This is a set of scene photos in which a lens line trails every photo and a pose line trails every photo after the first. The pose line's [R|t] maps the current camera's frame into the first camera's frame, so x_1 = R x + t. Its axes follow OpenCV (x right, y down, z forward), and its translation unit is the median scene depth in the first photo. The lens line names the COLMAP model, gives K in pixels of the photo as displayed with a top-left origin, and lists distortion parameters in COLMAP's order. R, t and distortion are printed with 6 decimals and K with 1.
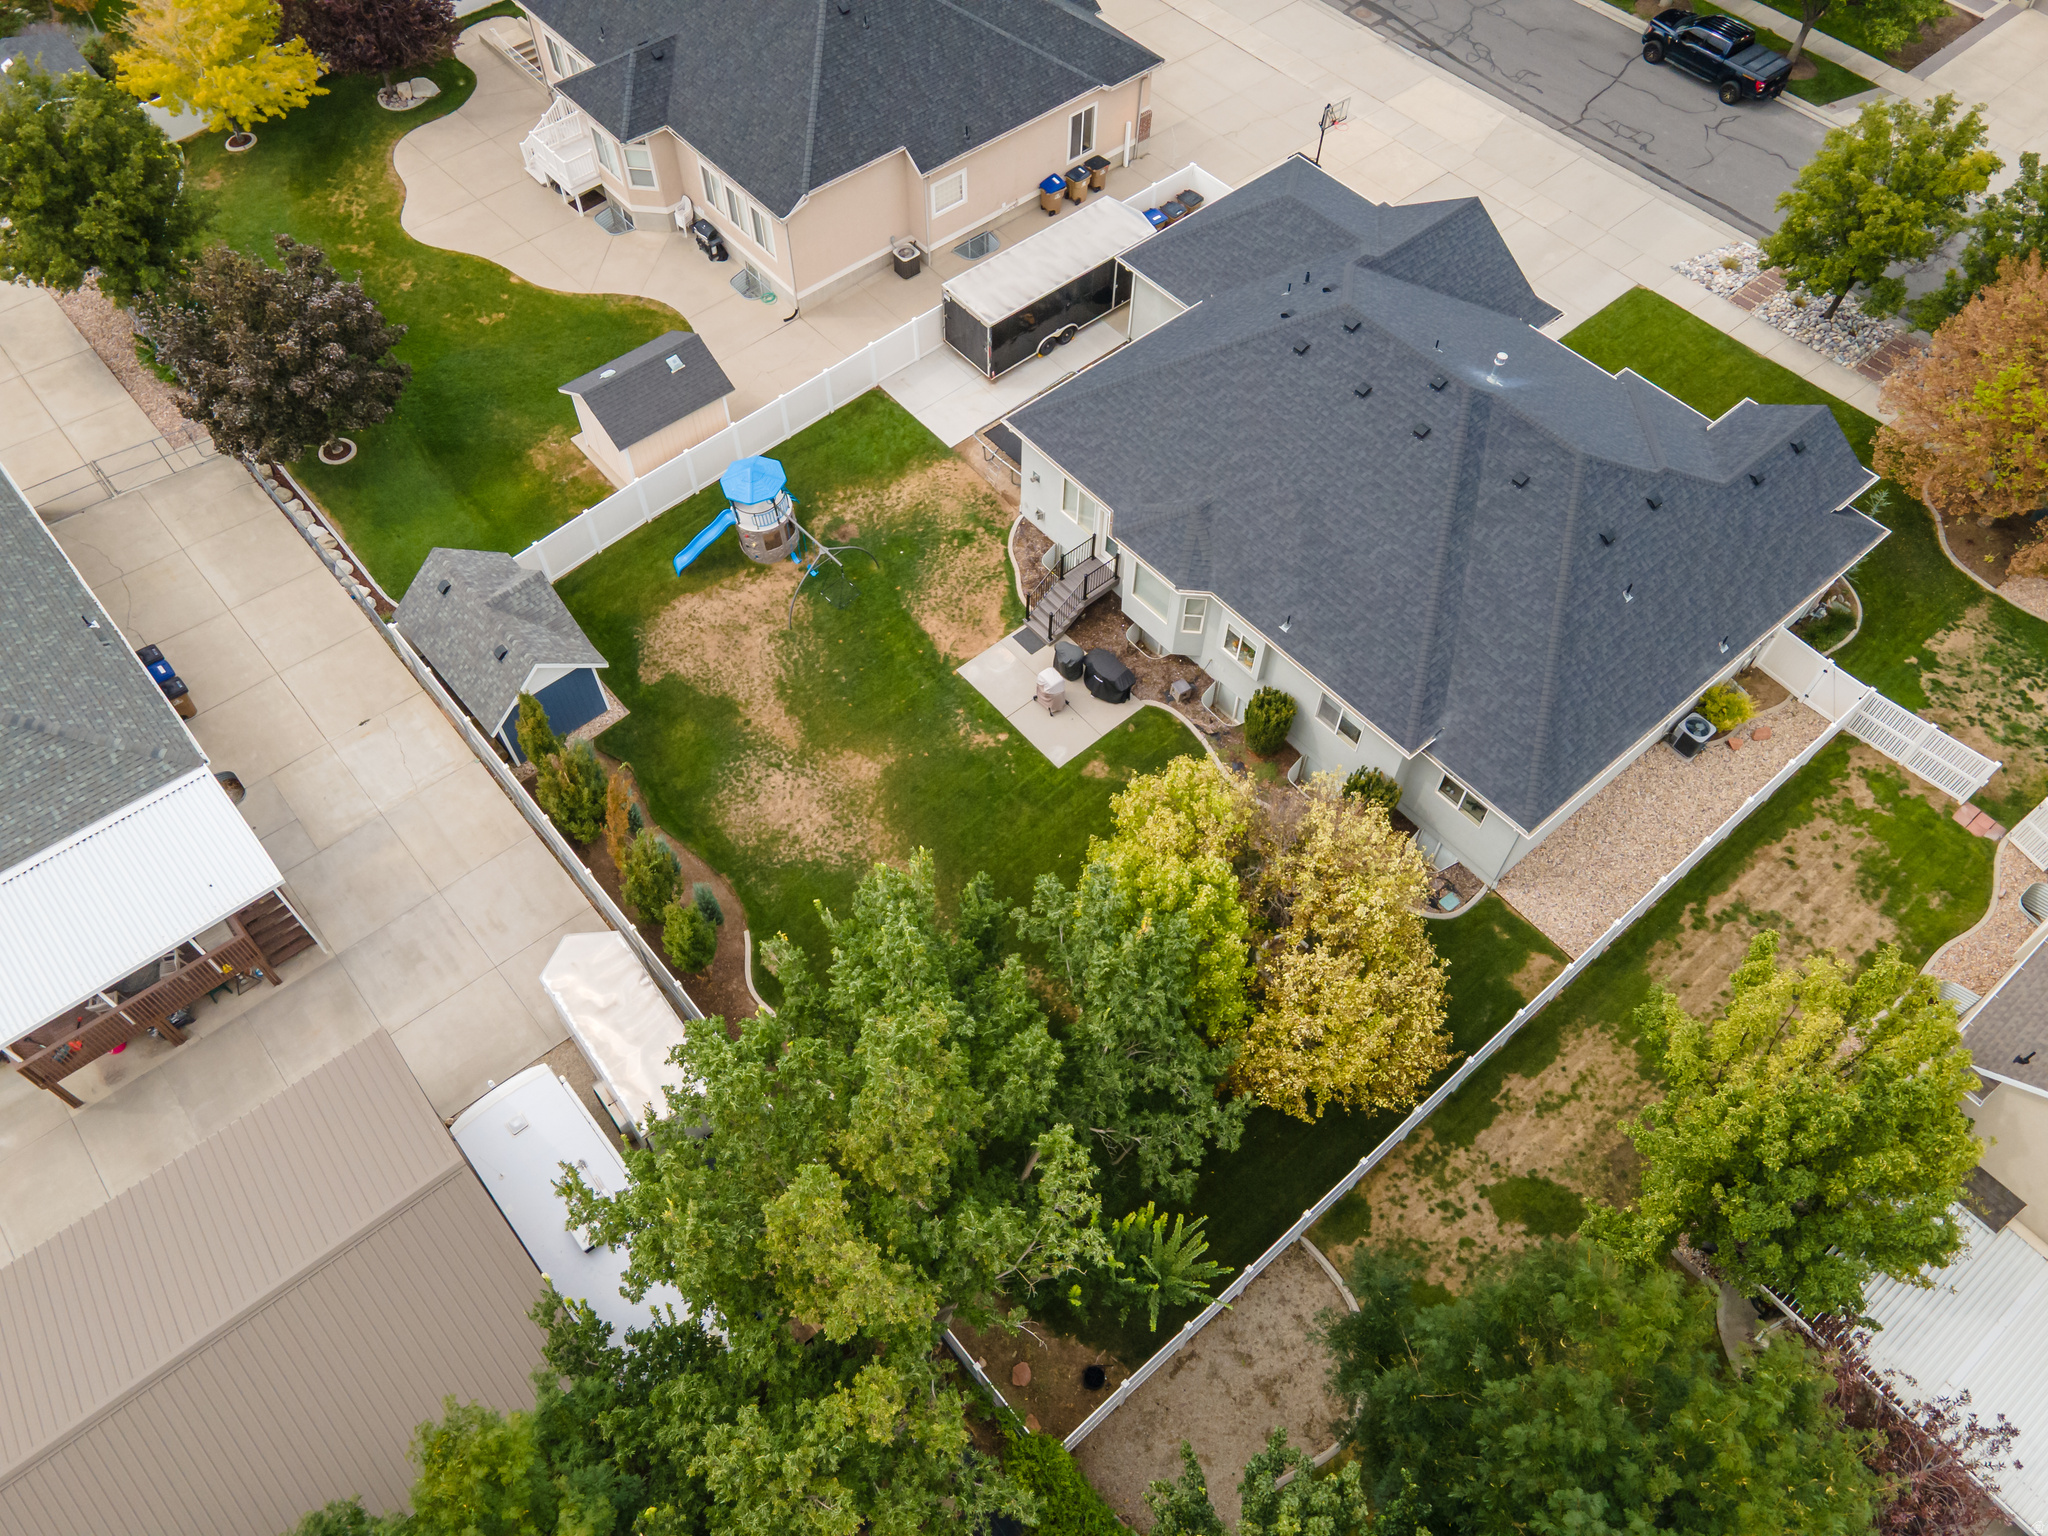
lens RADIAL K [[1487.3, 0, 1009.3], [0, 1487.3, 763.7], [0, 0, 1]] dist [0.024232, 0.041303]
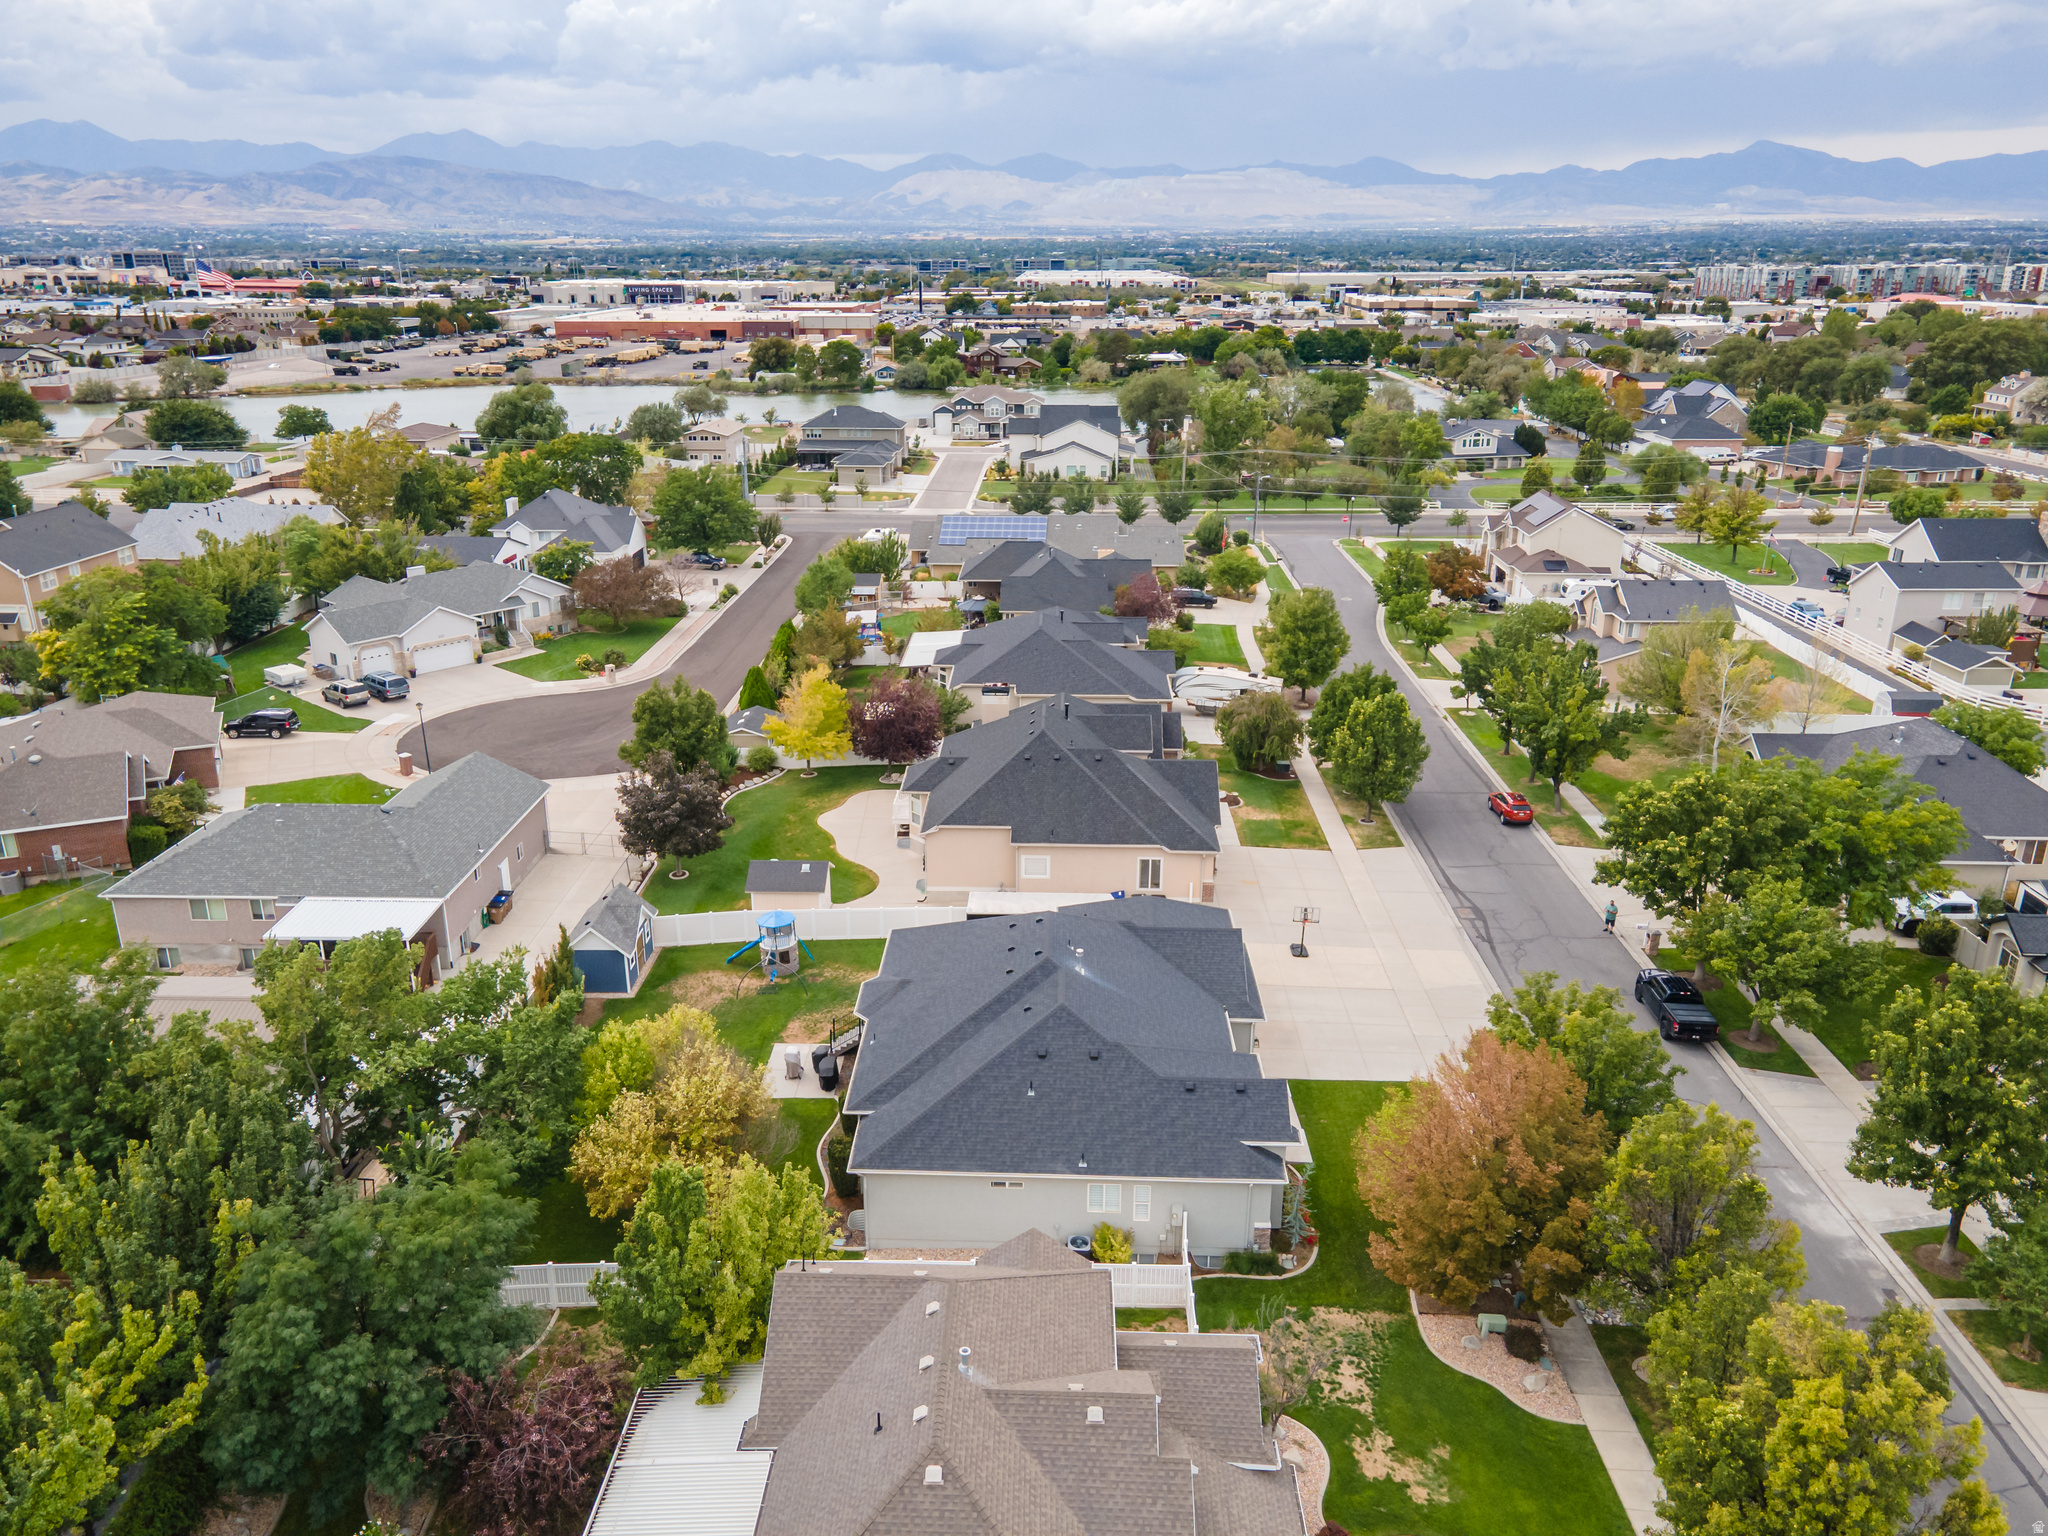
lens RADIAL K [[1492.8, 0, 1008.3], [0, 1492.8, 756.8], [0, 0, 1]] dist [0.049914, -0.006293]
pose [[0.739829, 0.215368, -0.637393, 1.028488], [-0.555468, 0.730076, -0.398052, 0.196639], [0.379618, 0.648541, 0.659761, -0.135667]]
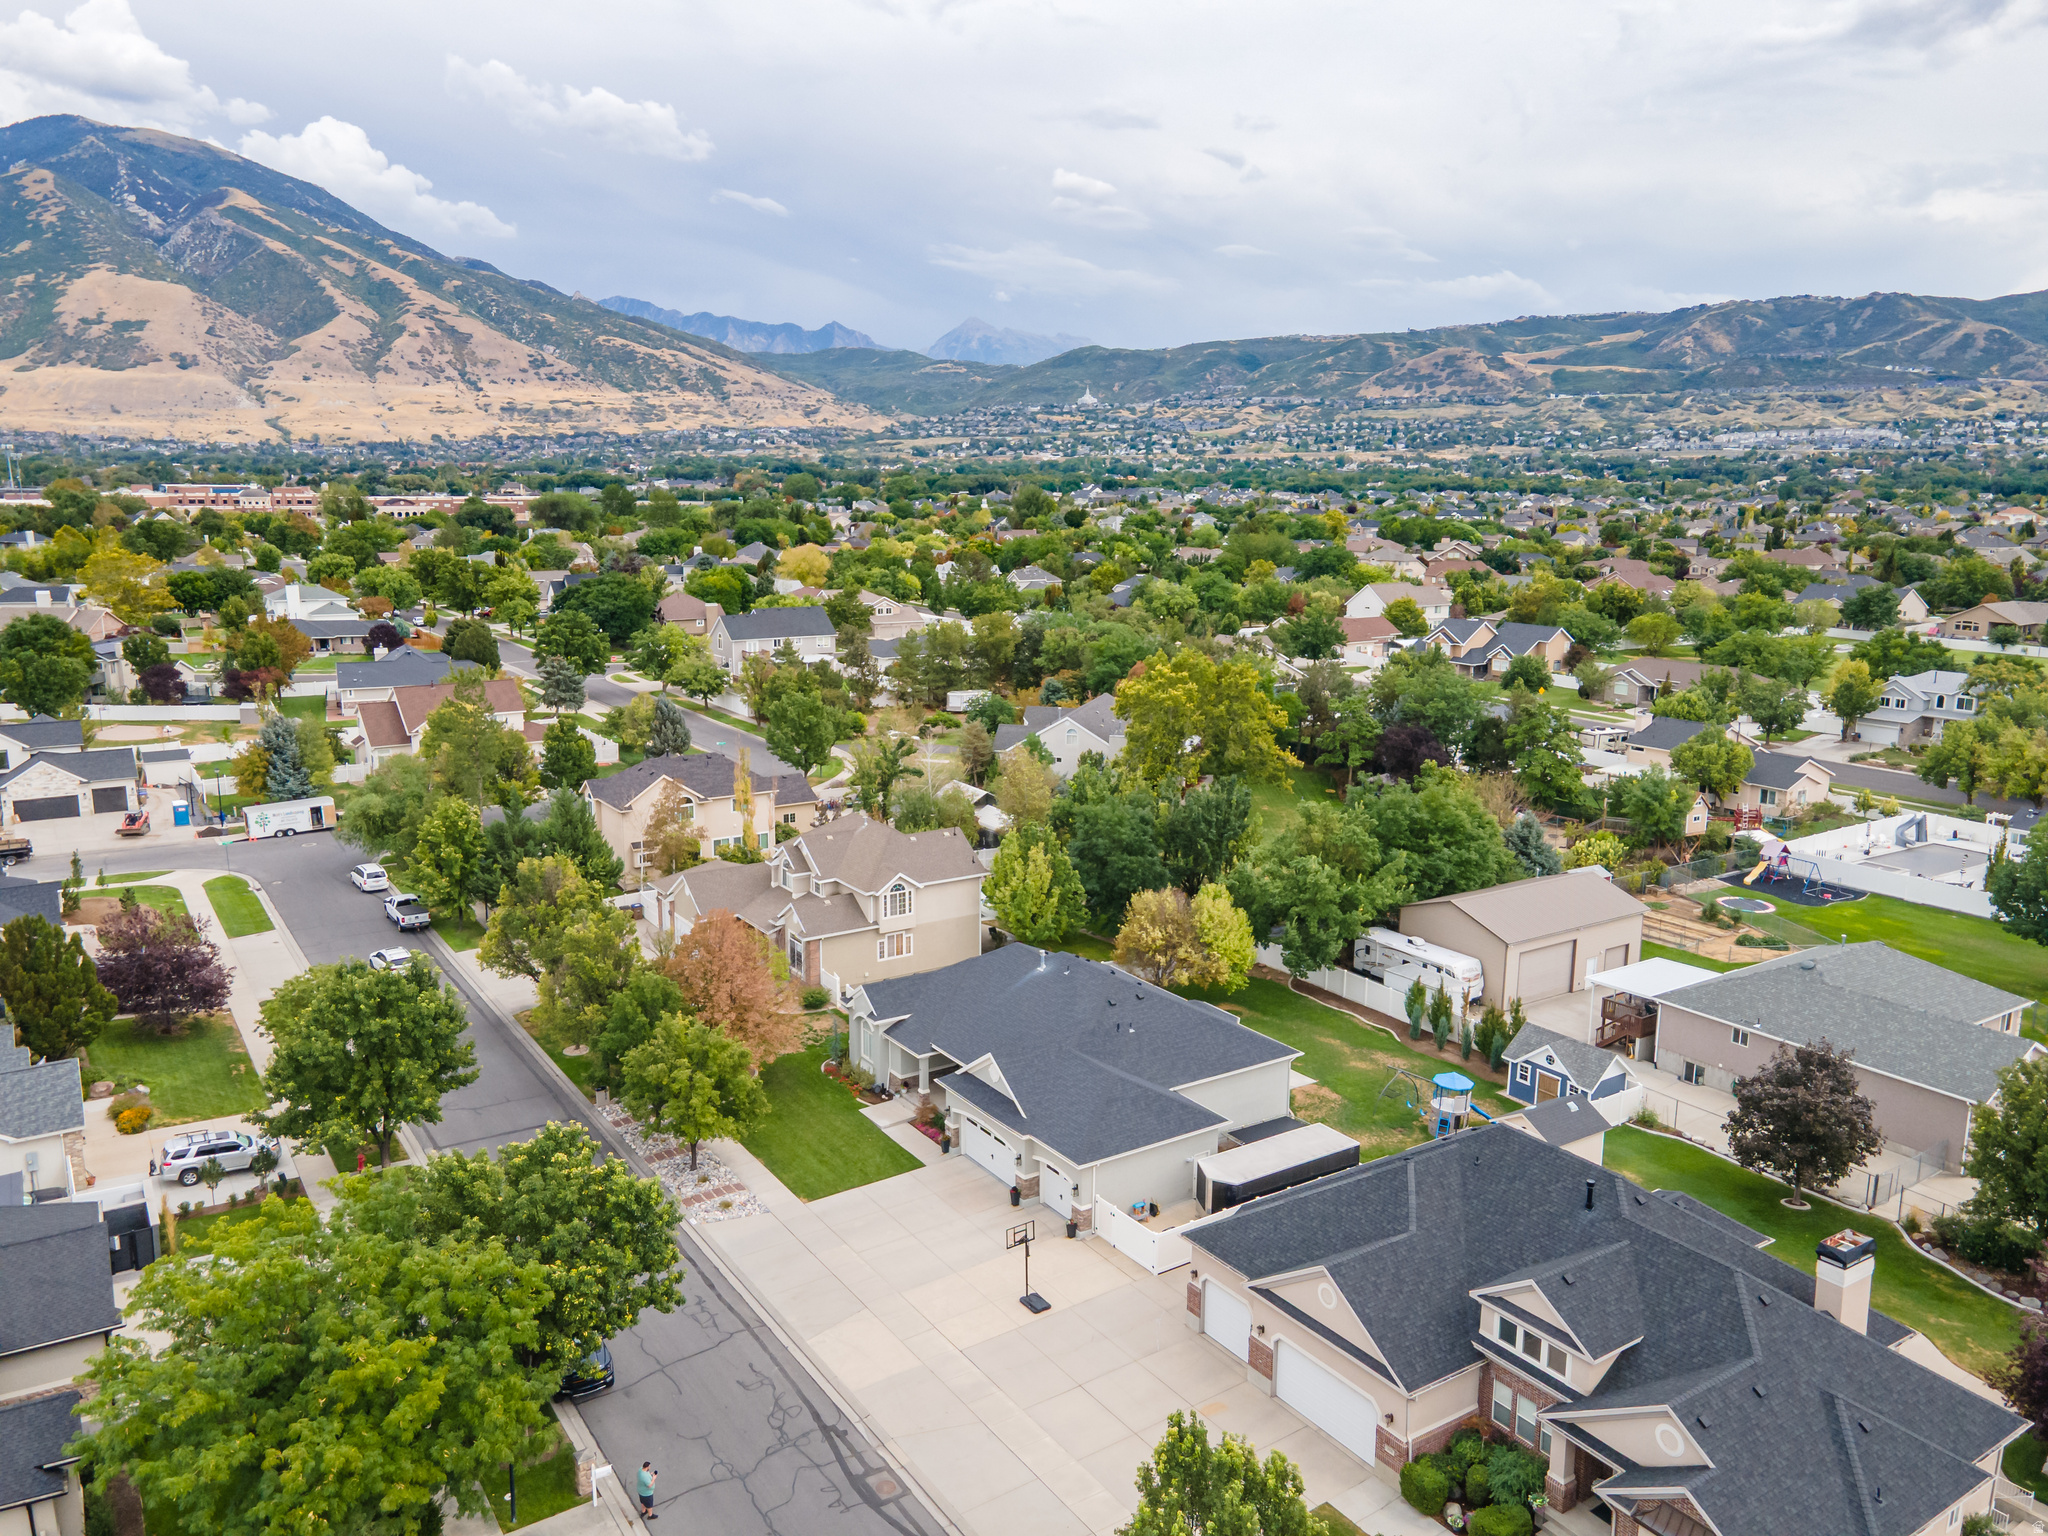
lens RADIAL K [[1492.8, 0, 1008.3], [0, 1492.8, 756.8], [0, 0, 1]] dist [0.049914, -0.006293]
pose [[-0.992972, -0.022509, 0.116192, 0.128746], [0.097186, 0.405208, 0.909044, -1.848760], [-0.067544, 0.913947, -0.400173, 1.329701]]
